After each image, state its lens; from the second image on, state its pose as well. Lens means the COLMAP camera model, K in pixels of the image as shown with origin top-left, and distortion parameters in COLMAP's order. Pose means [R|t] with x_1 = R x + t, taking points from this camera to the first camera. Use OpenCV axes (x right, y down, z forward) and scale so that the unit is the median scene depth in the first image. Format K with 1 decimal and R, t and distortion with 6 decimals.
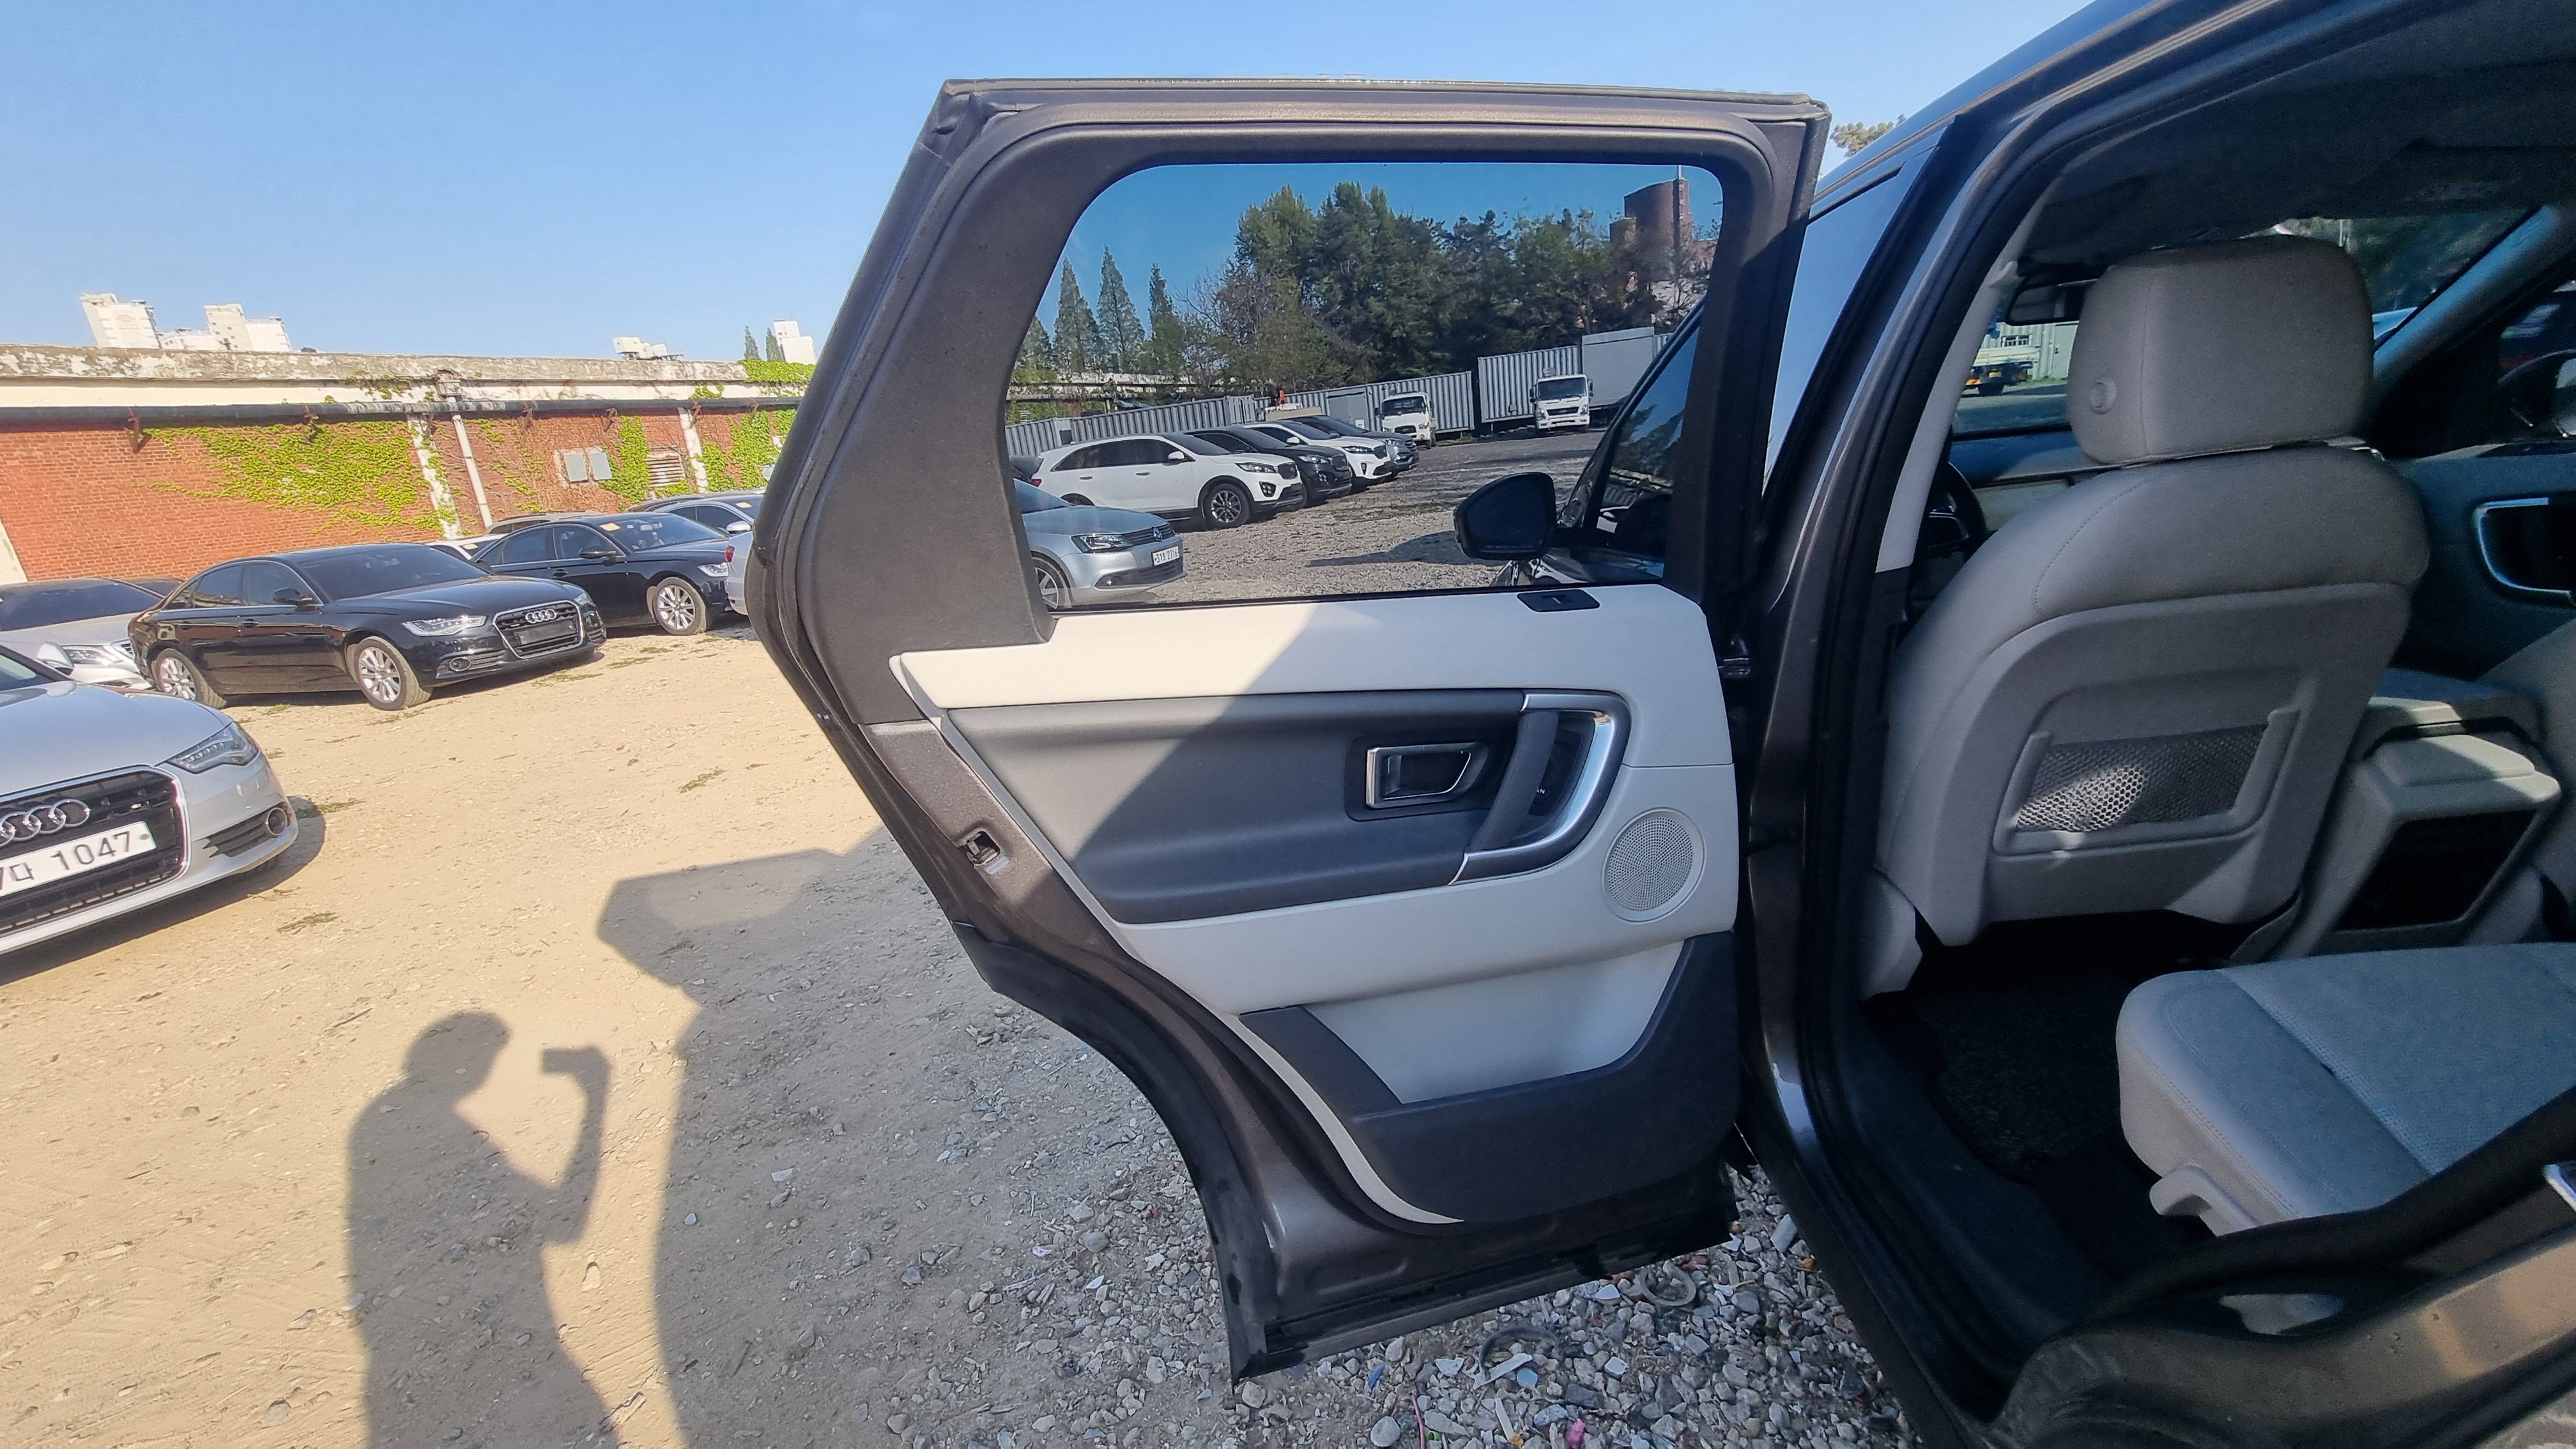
lens RADIAL K [[1055.2, 0, 1267.9], [0, 1055.2, 716.4], [0, 0, 1]] dist [-0.004463, 0.000369]
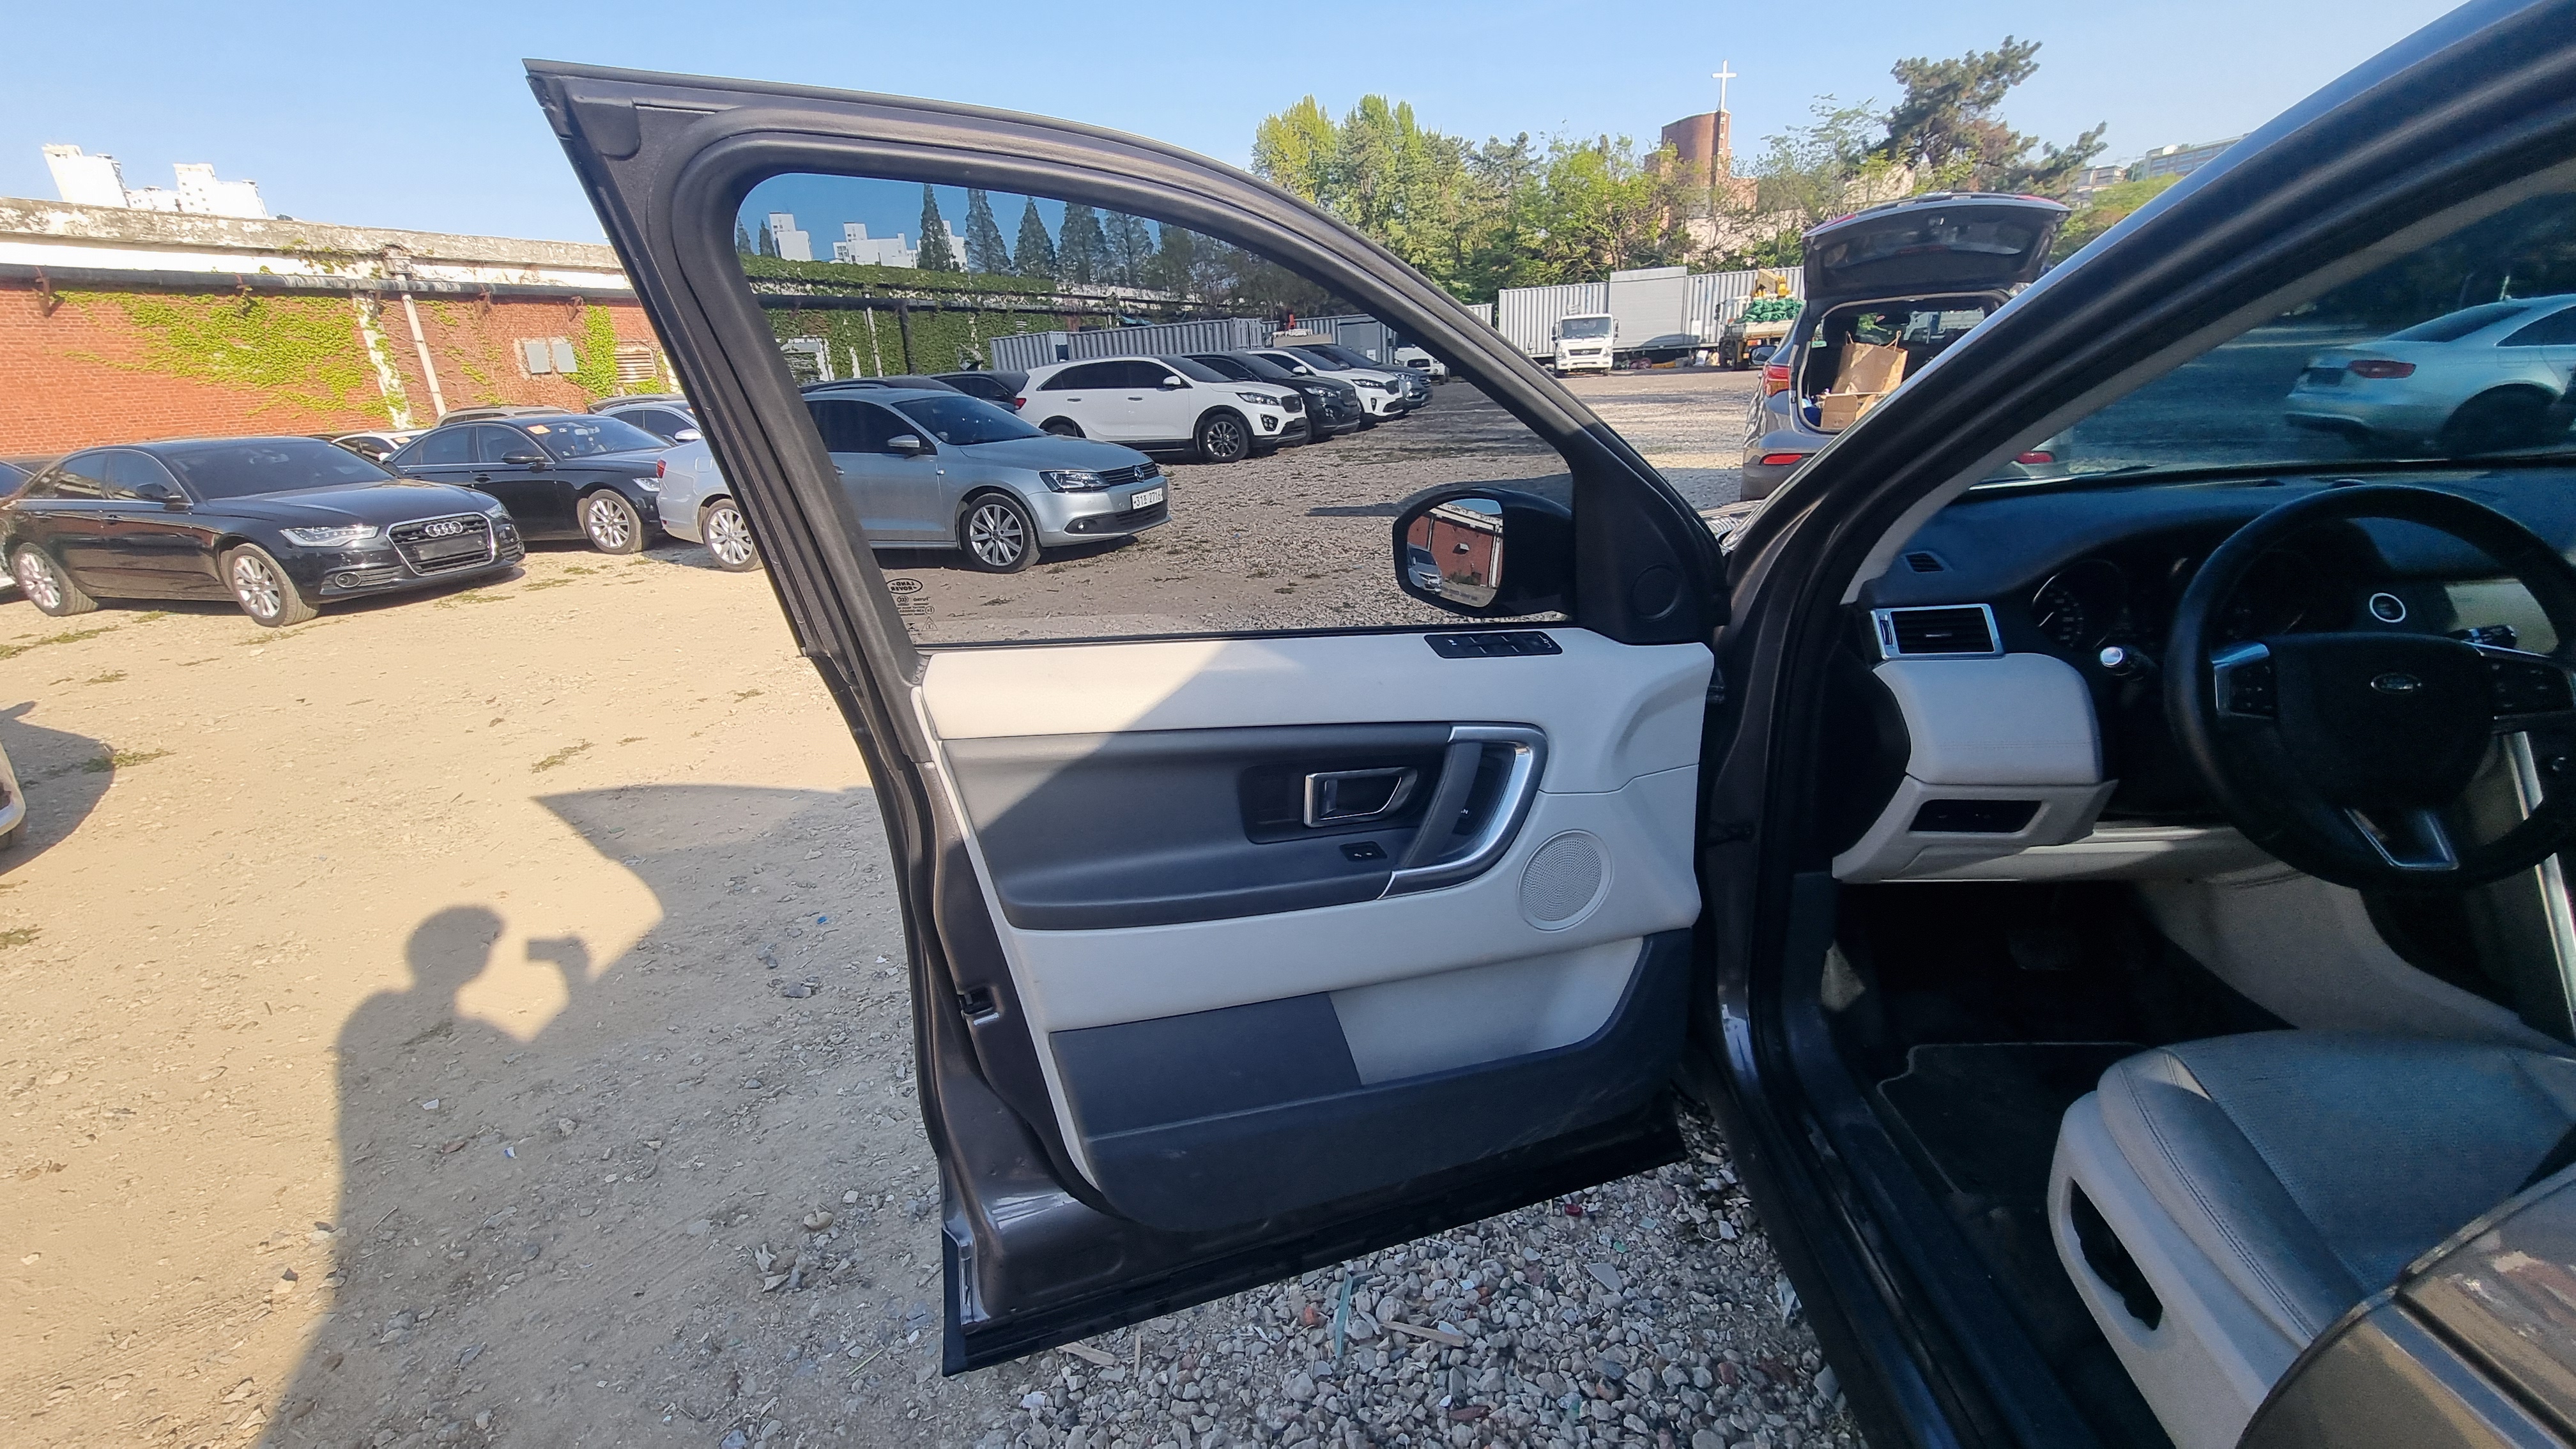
lens RADIAL K [[1055.2, 0, 1262.0], [0, 1055.2, 721.9], [0, 0, 1]] dist [-0.004463, 0.000369]
pose [[0.998639, 0.051981, 0.004325, 0.002082], [-0.052157, 0.996188, 0.069918, -0.012003], [-0.000674, -0.070048, 0.997543, 0.038576]]
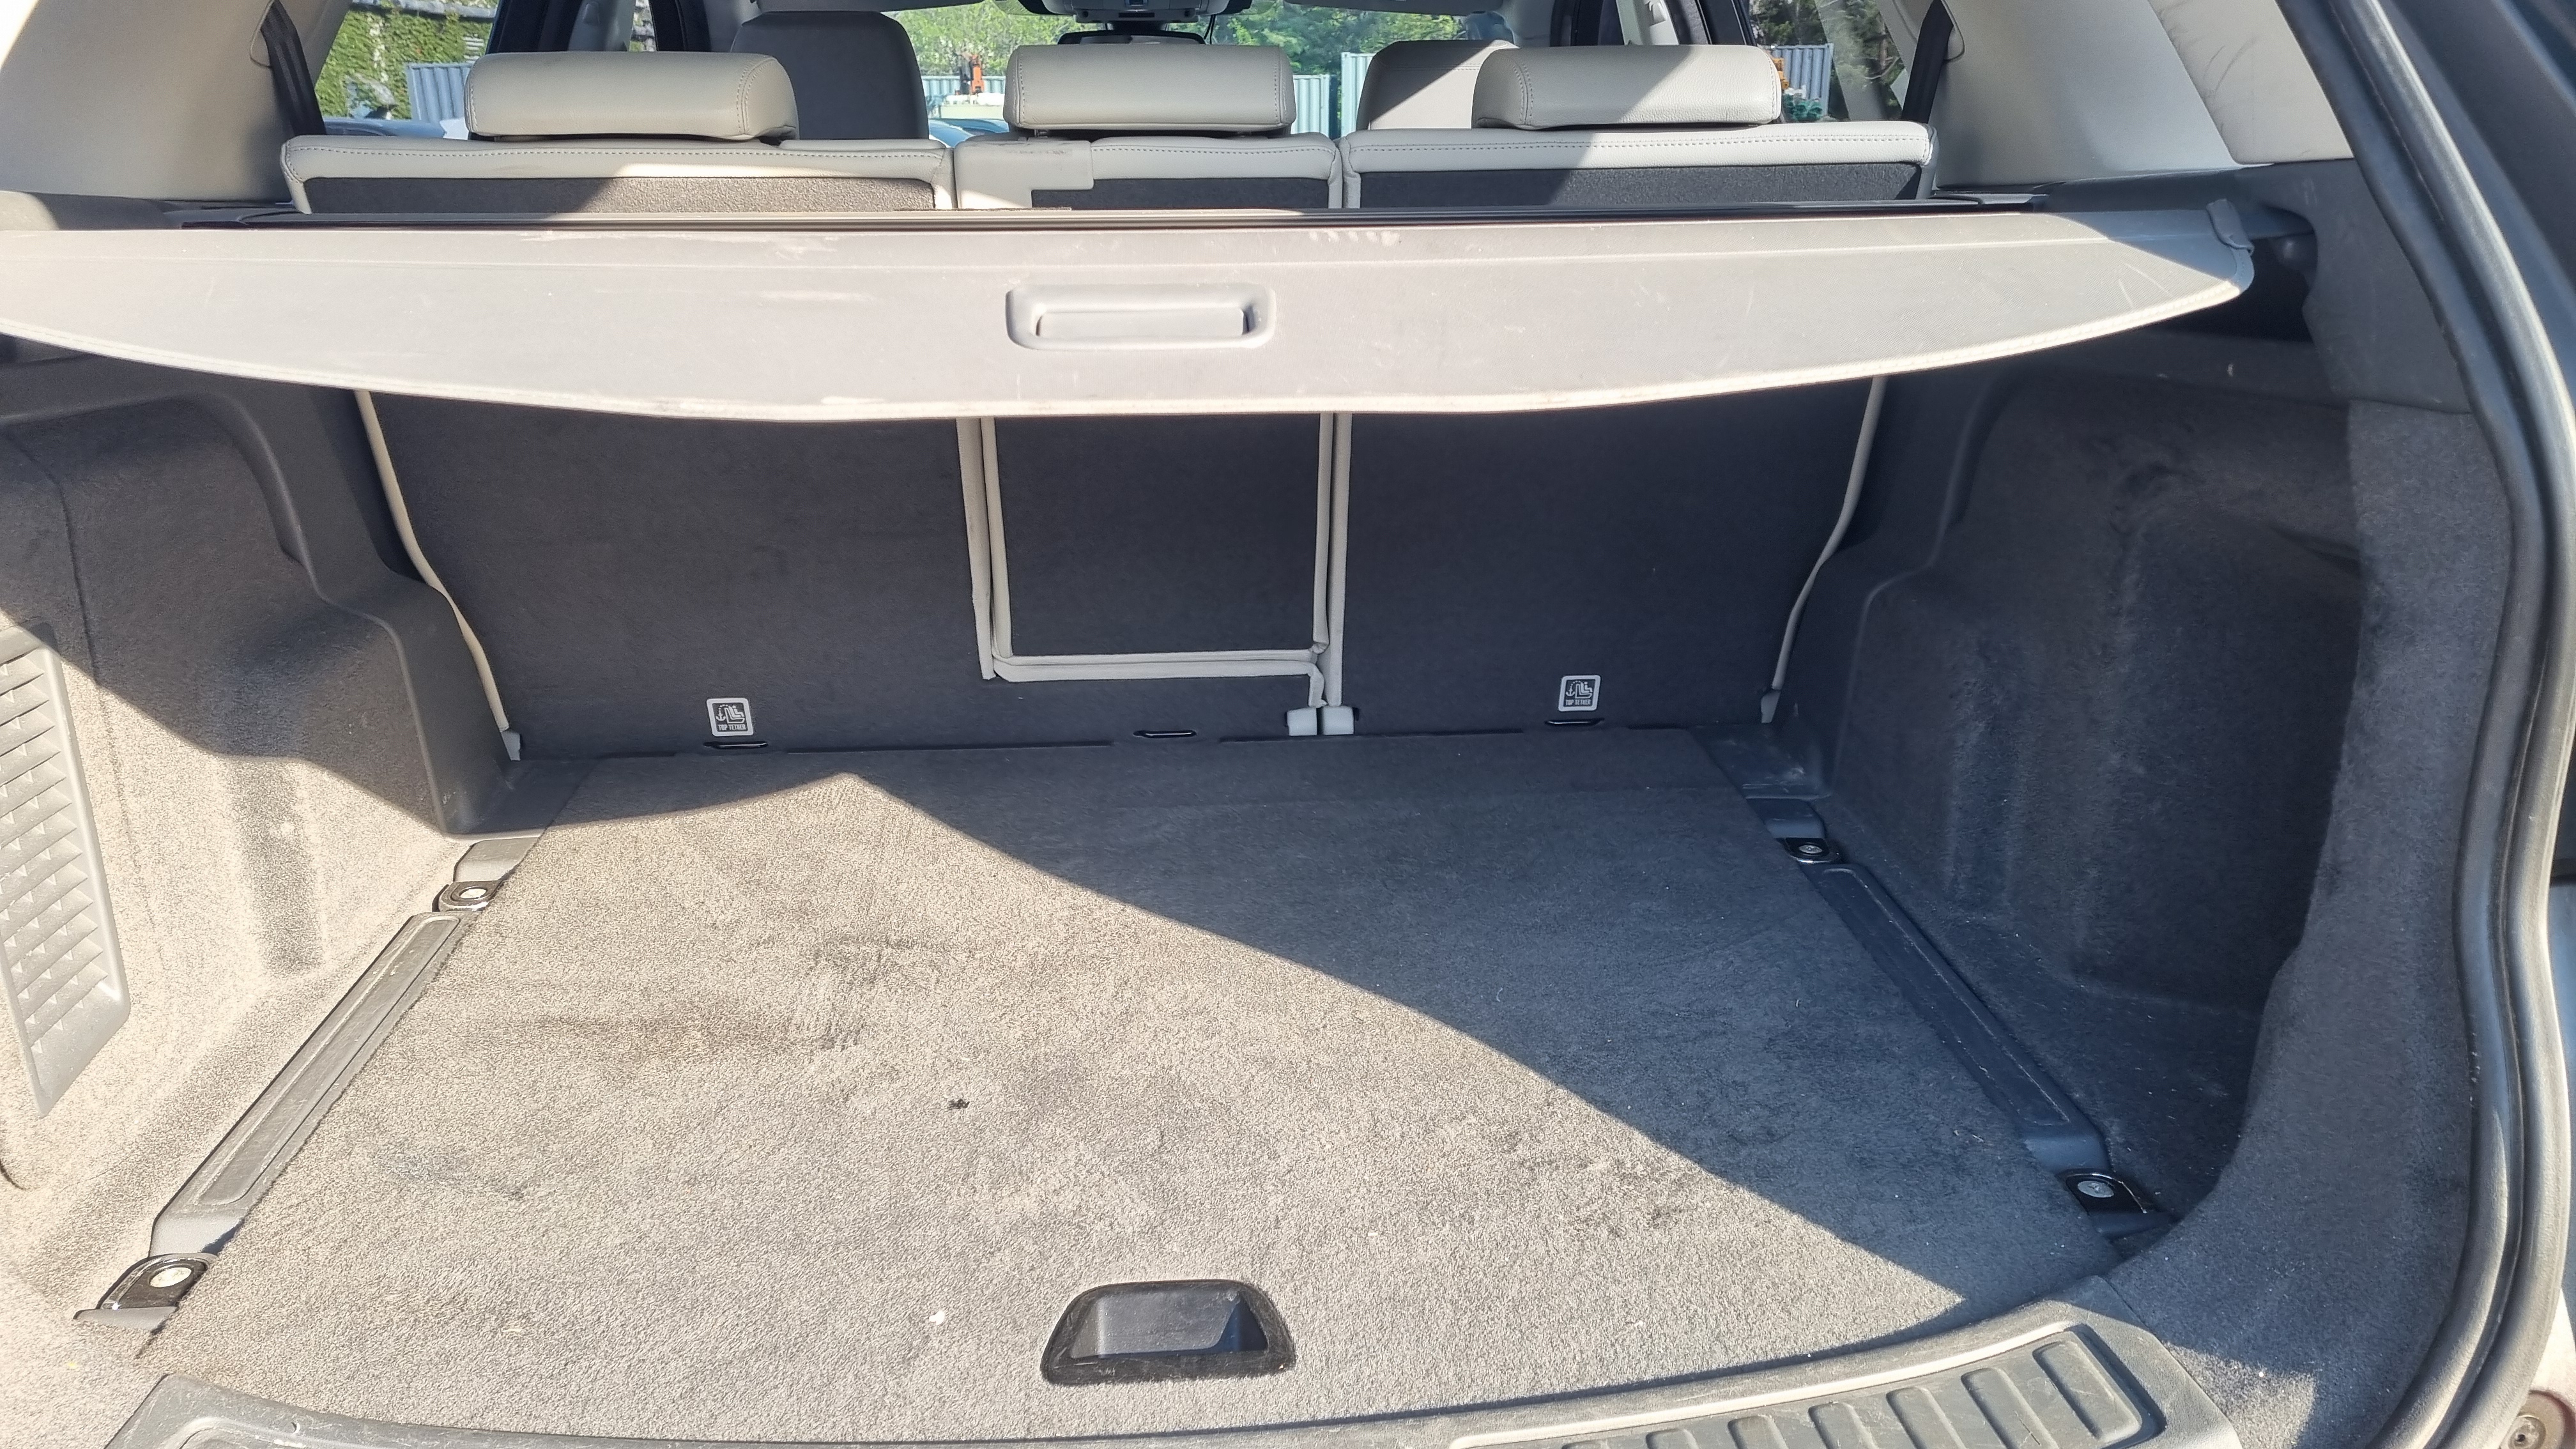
lens RADIAL K [[1944.5, 0, 1299.3], [0, 1944.5, 736.2], [0, 0, 1]] dist [0.077048, -0.058876]
pose [[0.983999, 0.066719, 0.165209, 0.050532], [-0.070293, 0.997400, 0.015880, 0.013114], [-0.163720, -0.027239, 0.986131, -0.058220]]
